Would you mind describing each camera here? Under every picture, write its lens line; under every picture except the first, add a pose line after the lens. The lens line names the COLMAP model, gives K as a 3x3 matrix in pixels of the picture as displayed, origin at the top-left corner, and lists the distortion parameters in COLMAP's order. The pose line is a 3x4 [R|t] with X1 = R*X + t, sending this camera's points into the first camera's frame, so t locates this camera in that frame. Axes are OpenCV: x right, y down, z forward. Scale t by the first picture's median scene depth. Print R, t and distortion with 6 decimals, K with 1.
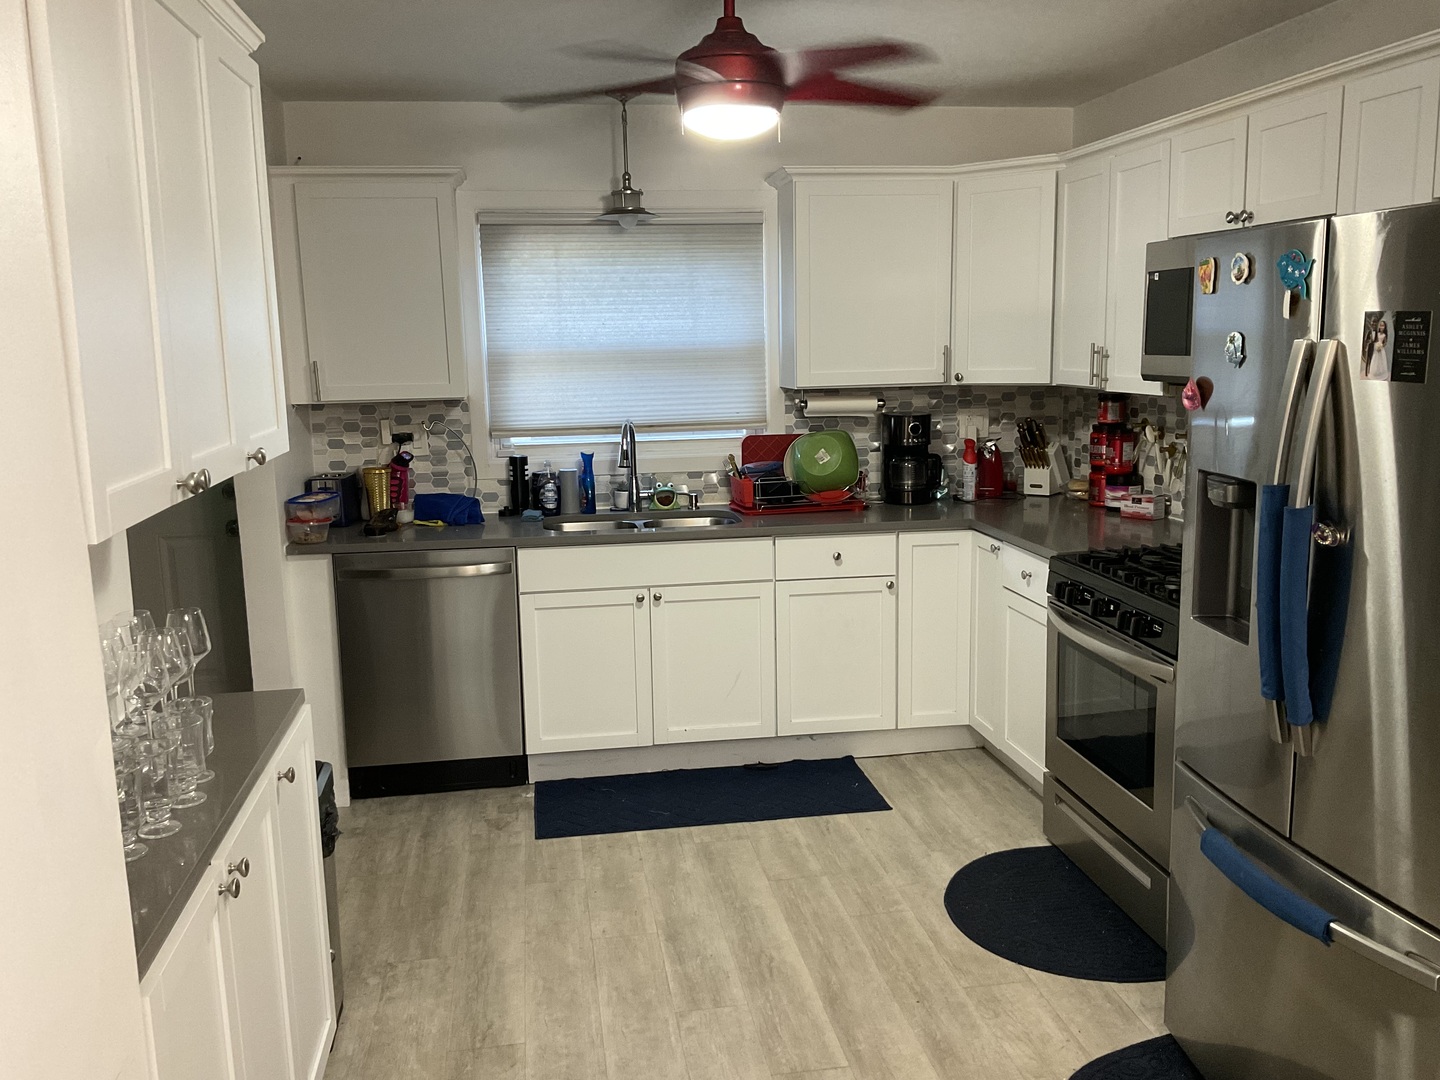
lens RADIAL K [[1202.3, 0, 714.2], [0, 1202.3, 543.7], [0, 0, 1]] dist [0.120676, -0.216719]
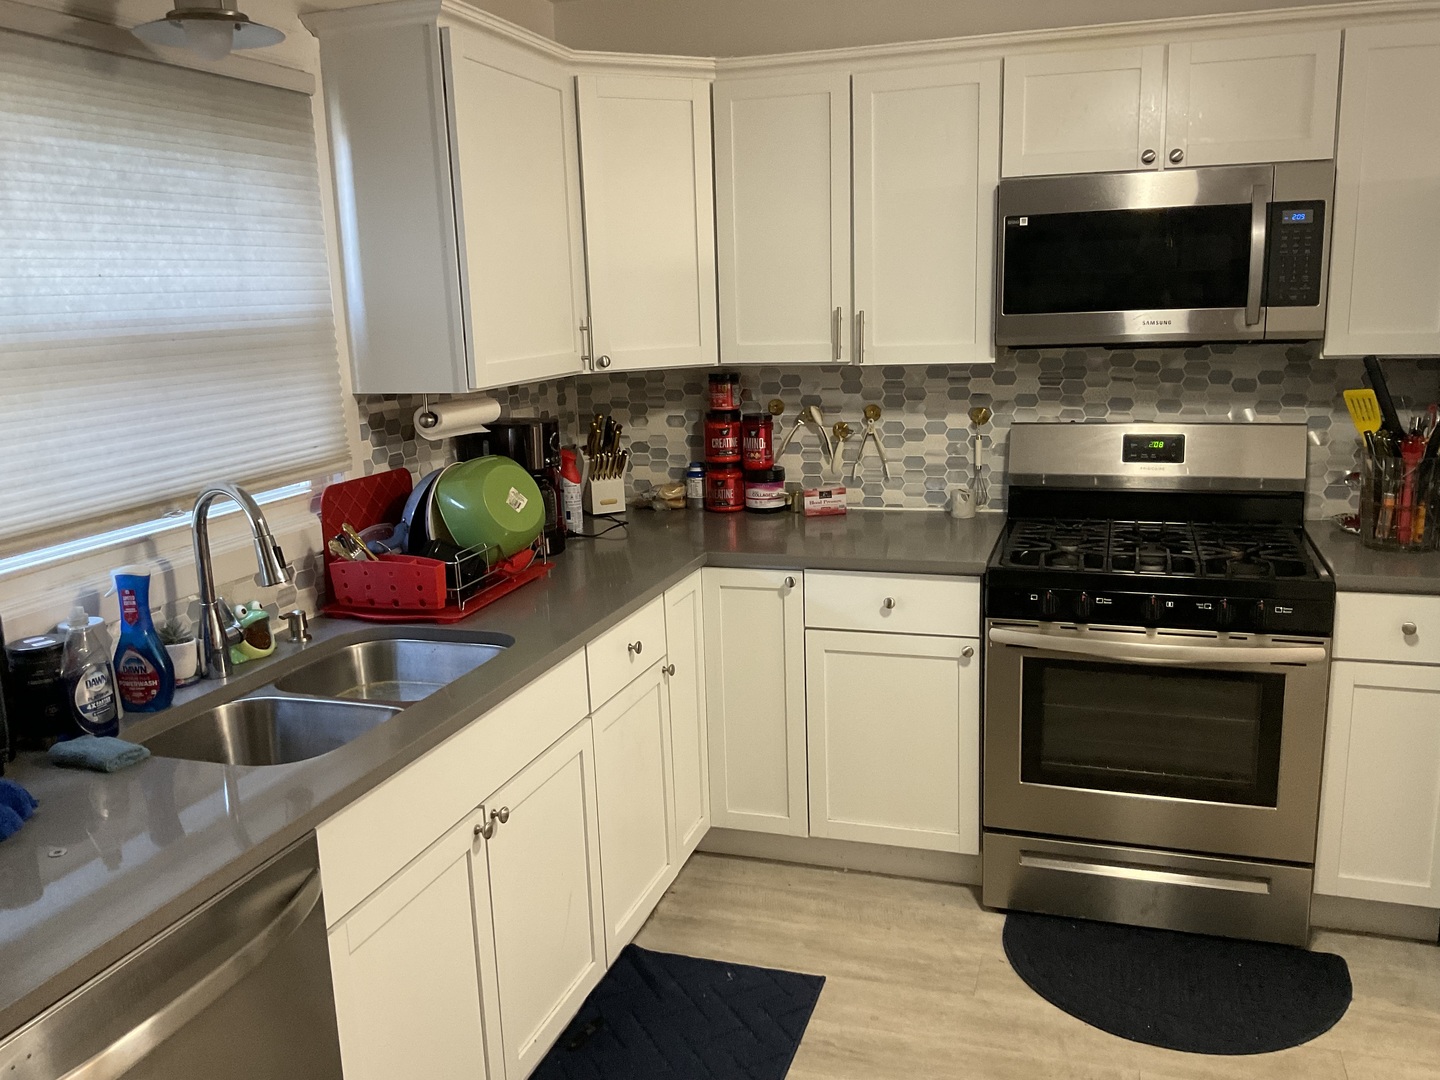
lens RADIAL K [[1202.3, 0, 714.2], [0, 1202.3, 543.7], [0, 0, 1]] dist [0.120676, -0.216719]
pose [[0.452212, -0.177941, 0.873980, -0.408425], [0.174489, 0.978612, 0.108960, -0.101535], [-0.874676, 0.103227, 0.473589, 0.637050]]
